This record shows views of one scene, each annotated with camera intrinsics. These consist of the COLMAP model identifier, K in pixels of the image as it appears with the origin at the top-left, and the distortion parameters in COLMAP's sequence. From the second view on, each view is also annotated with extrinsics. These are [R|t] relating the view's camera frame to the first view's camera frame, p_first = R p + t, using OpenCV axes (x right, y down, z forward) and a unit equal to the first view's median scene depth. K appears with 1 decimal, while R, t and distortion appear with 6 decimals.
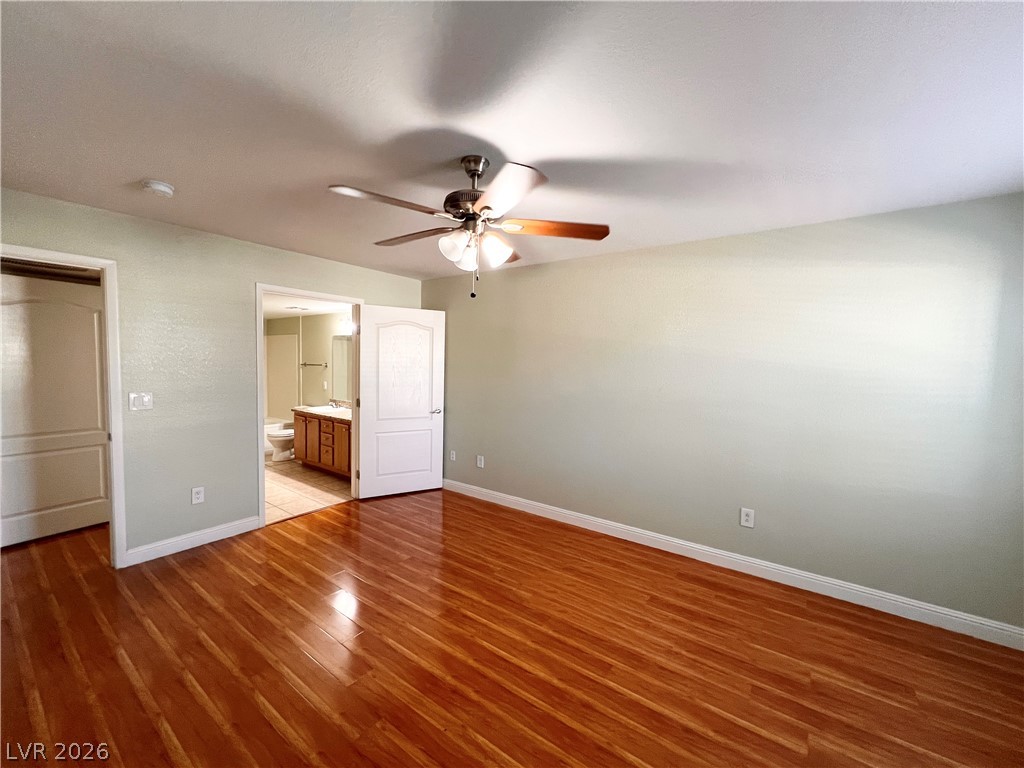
lens RADIAL K [[410.0, 0, 510.8], [0, 410.0, 385.9], [0, 0, 1]] dist [-0.000594, 0.000010]
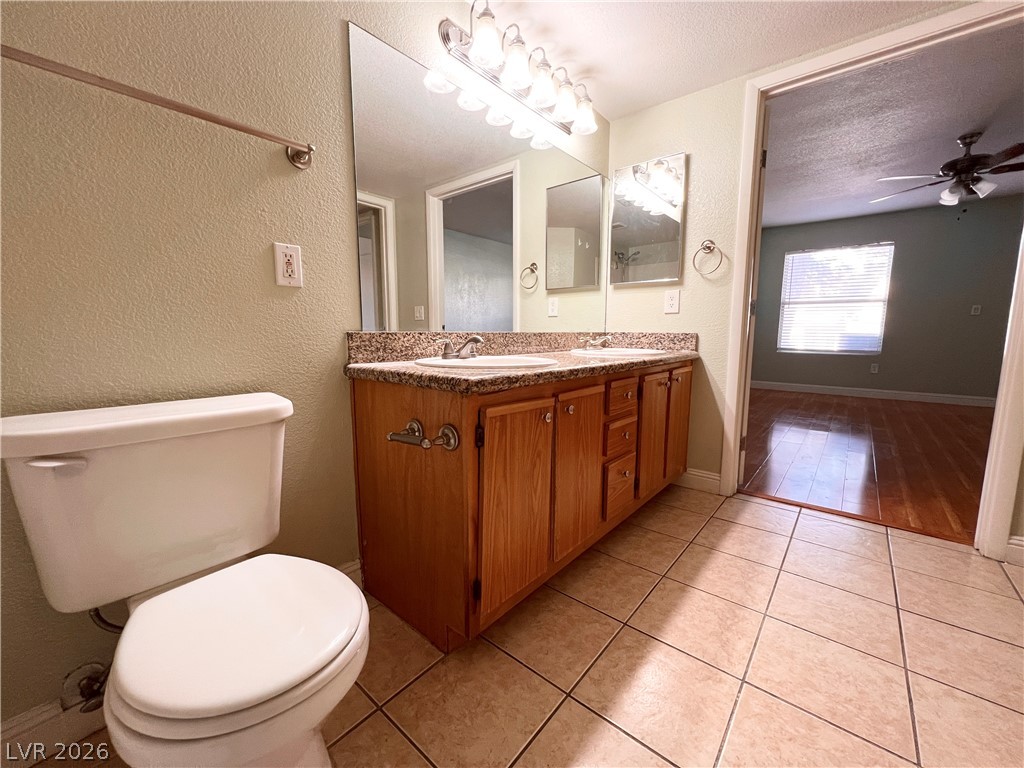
lens RADIAL K [[409.8, 0, 510.8], [0, 409.8, 386.0], [0, 0, 1]] dist [-0.001774, 0.000030]
pose [[0.065194, -0.152305, 0.986181, -1.098568], [0.058019, 0.987190, 0.148625, 0.054381], [-0.996184, 0.047528, 0.073196, 1.522878]]
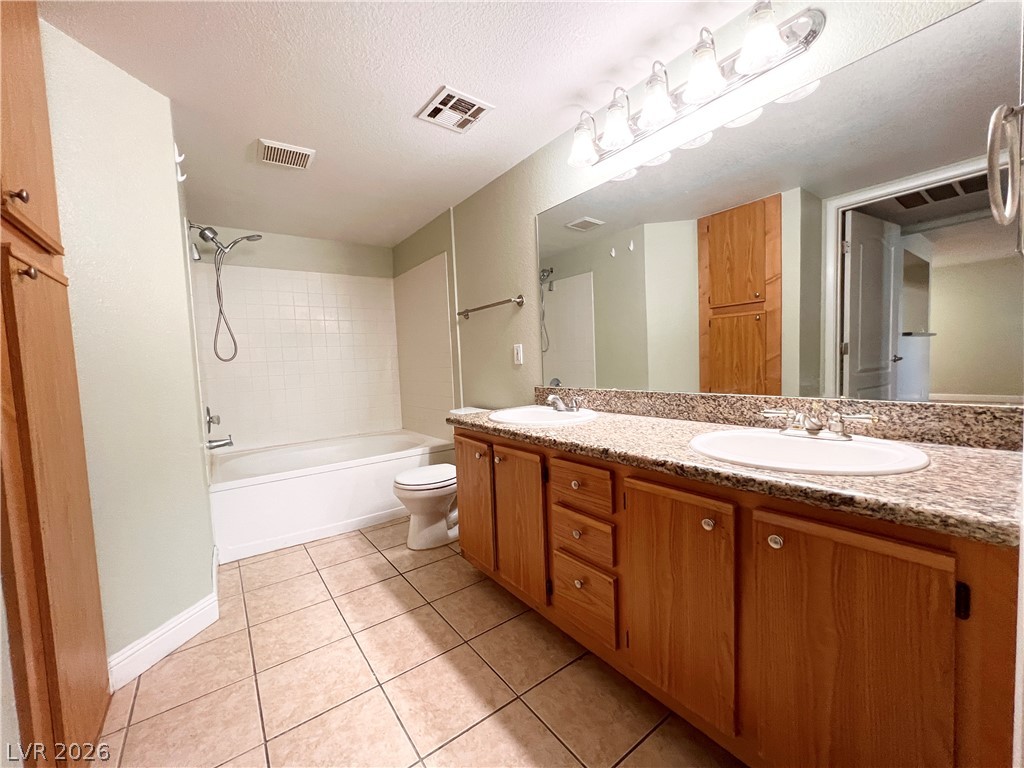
lens RADIAL K [[409.8, 0, 510.8], [0, 409.8, 386.0], [0, 0, 1]] dist [-0.001774, 0.000030]
pose [[0.952847, -0.044285, -0.300202, -0.590690], [0.046006, 0.998940, -0.001338, 0.050584], [0.299943, -0.012537, 0.953875, 1.069937]]
